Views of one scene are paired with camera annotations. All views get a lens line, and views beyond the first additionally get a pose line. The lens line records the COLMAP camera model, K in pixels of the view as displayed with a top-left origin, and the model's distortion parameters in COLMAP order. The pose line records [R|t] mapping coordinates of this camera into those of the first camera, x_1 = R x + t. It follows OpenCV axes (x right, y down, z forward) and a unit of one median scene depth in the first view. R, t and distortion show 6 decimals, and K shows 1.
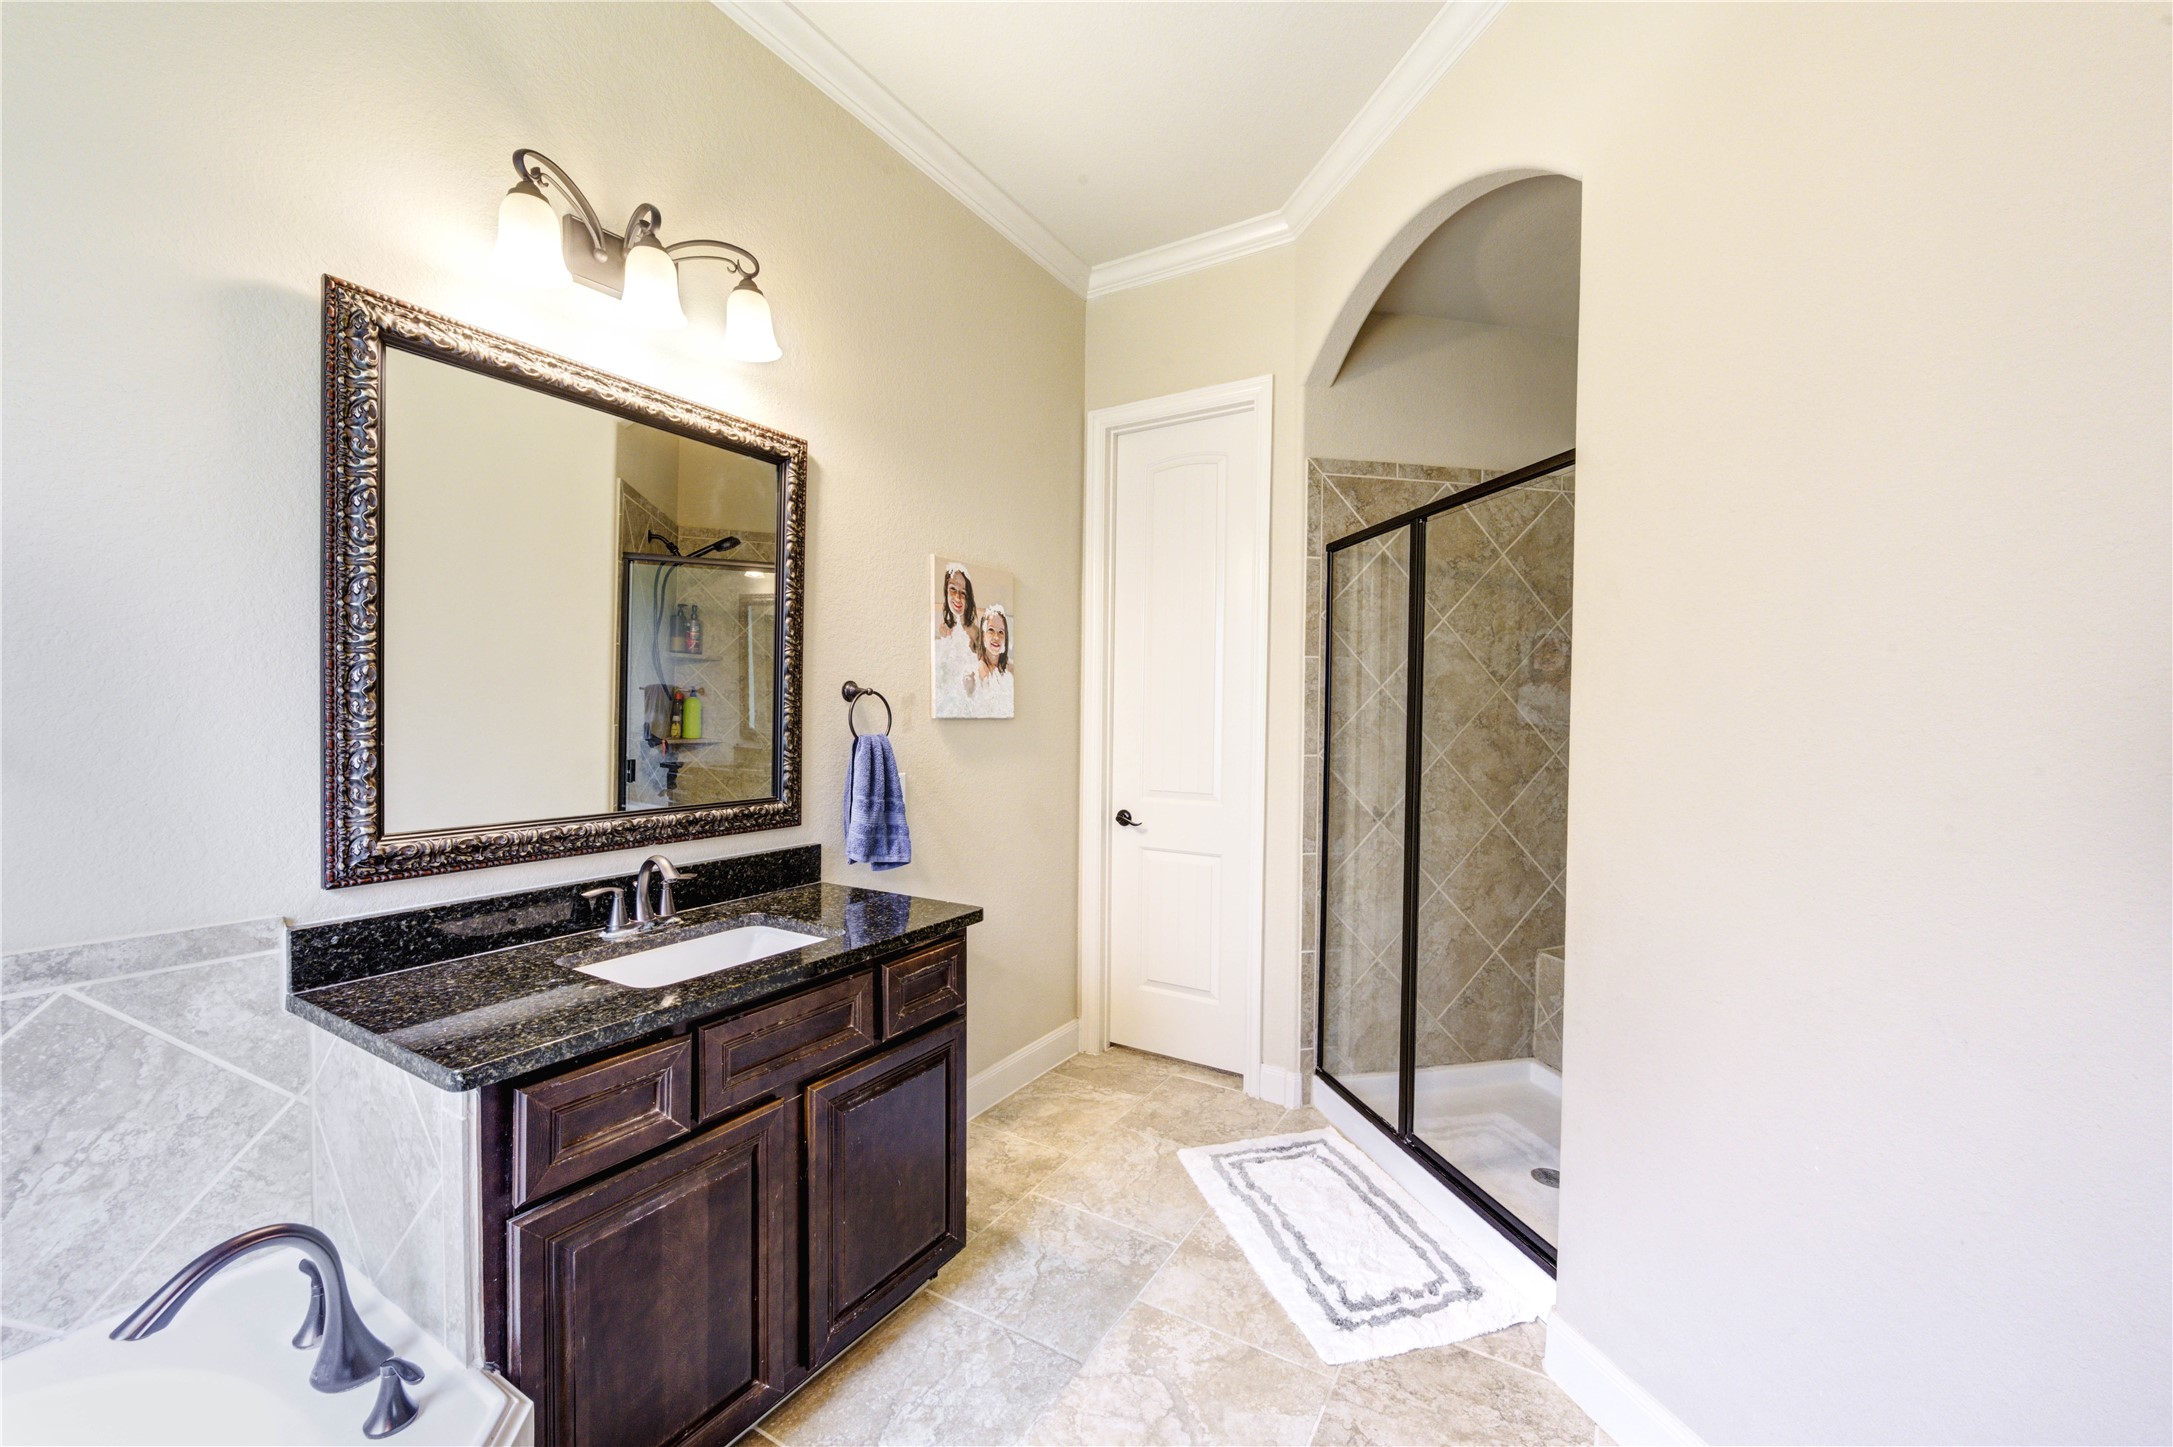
lens RADIAL K [[864.1, 0, 1084.1], [0, 864.1, 726.3], [0, 0, 1]] dist [-0.000992, -0.000045]
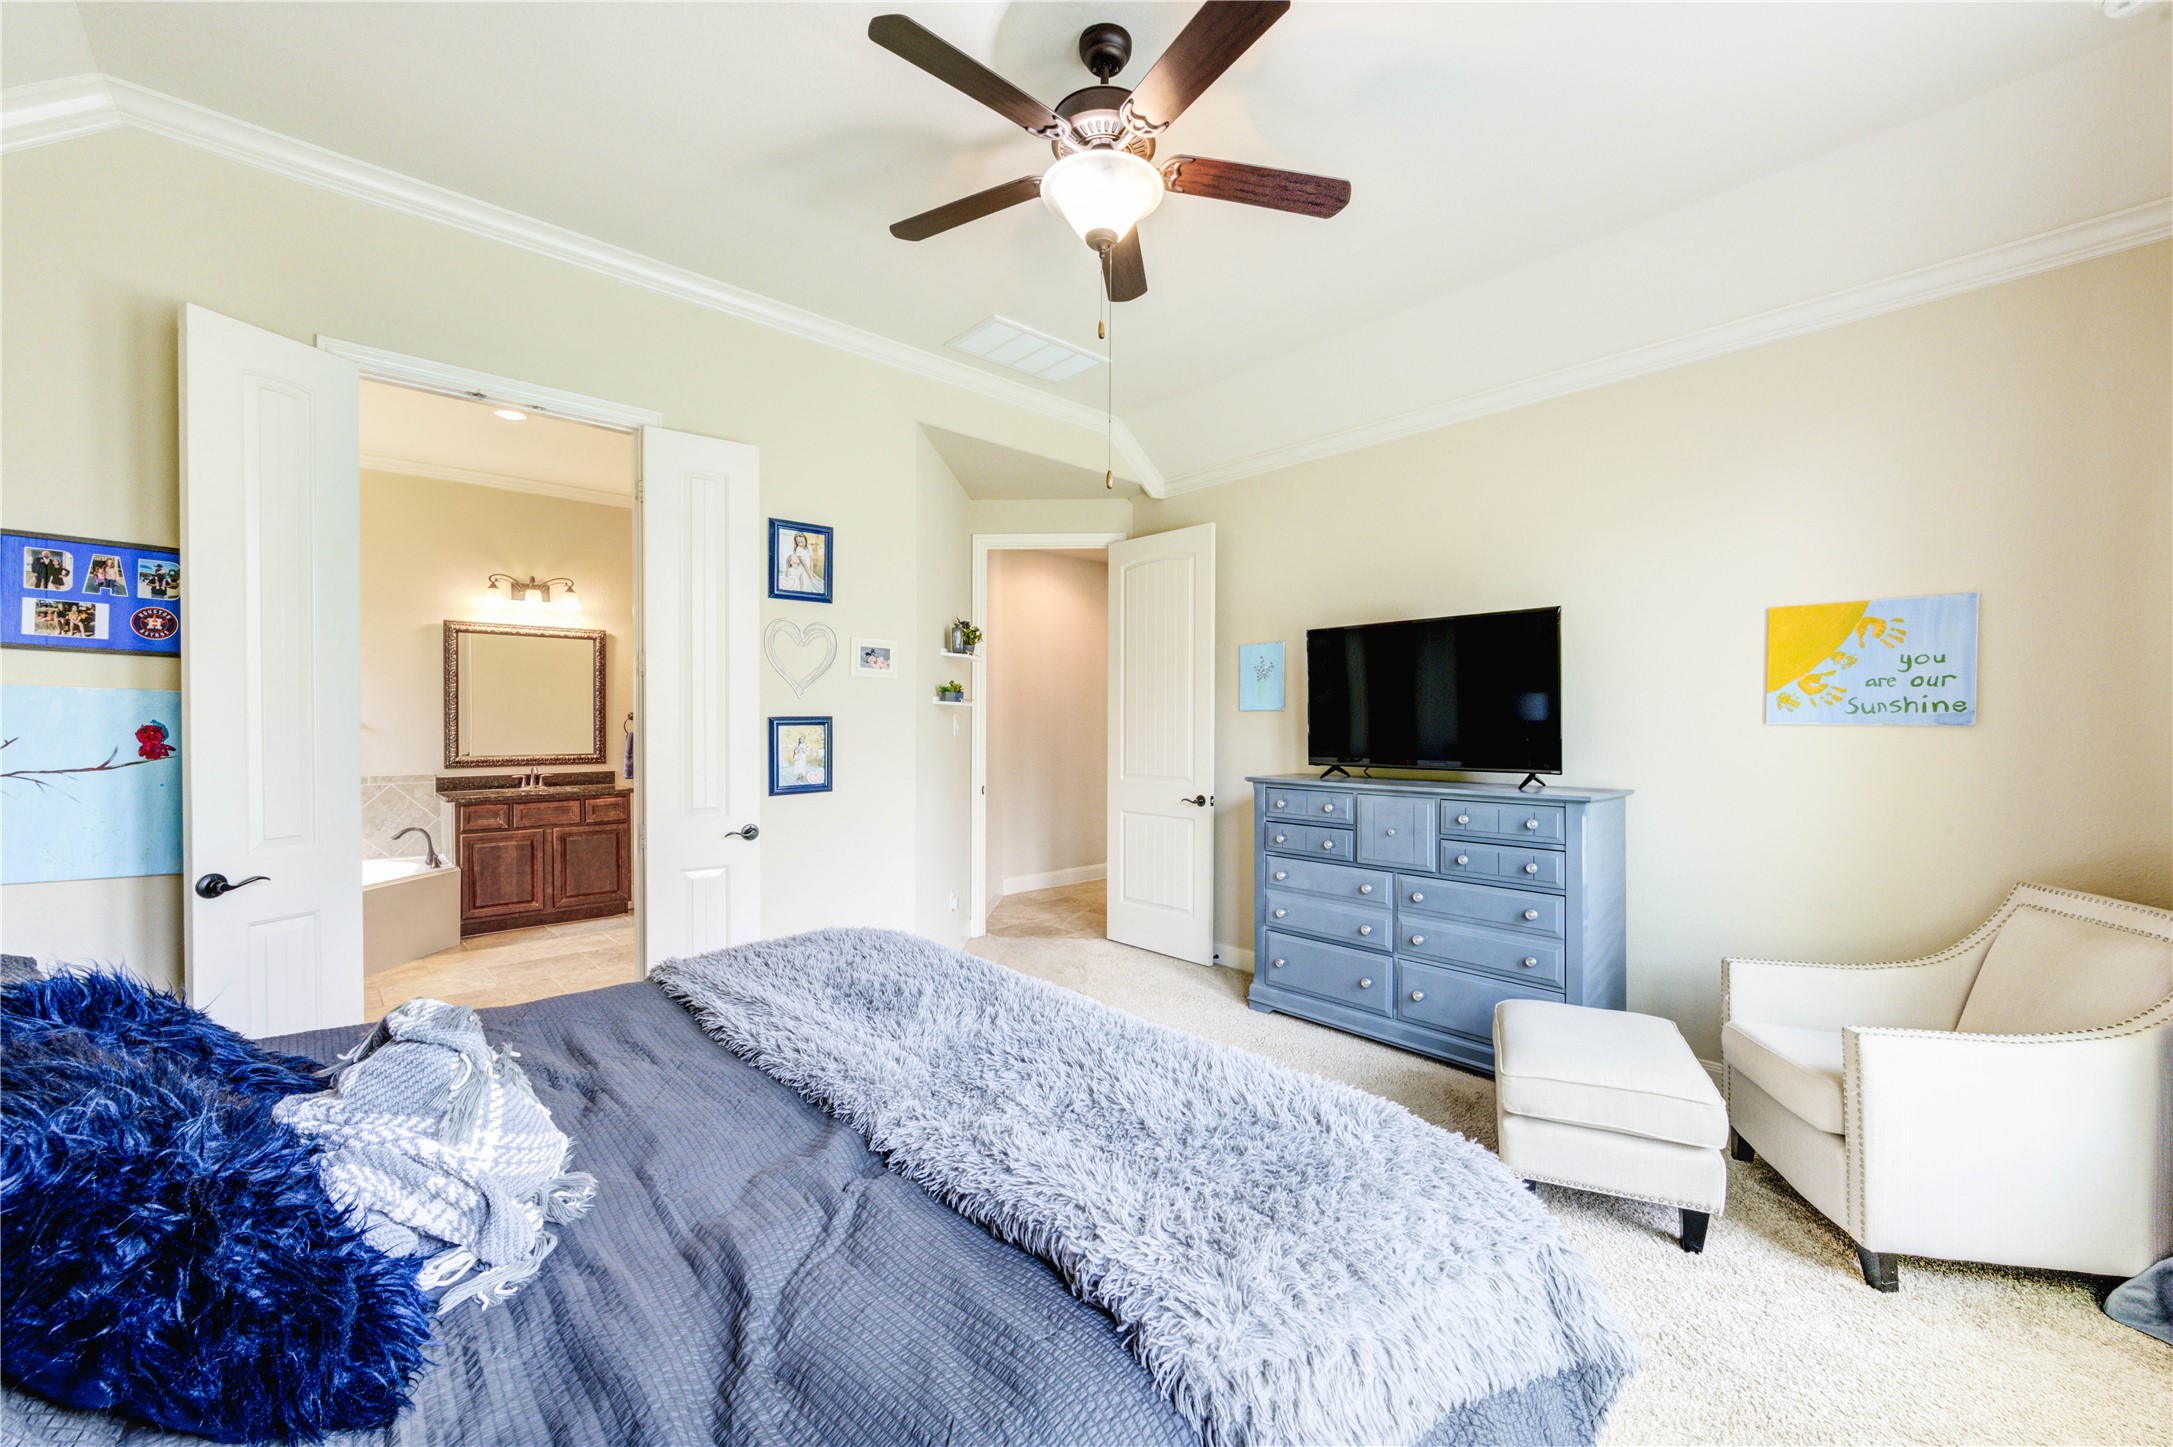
lens RADIAL K [[864.1, 0, 1078.8], [0, 864.1, 715.3], [0, 0, 1]] dist [-0.000992, -0.000045]
pose [[0.961619, -0.008498, -0.274258, 3.073621], [0.003247, 0.999803, -0.019594, 0.026310], [0.274370, 0.017952, 0.961457, -2.070503]]
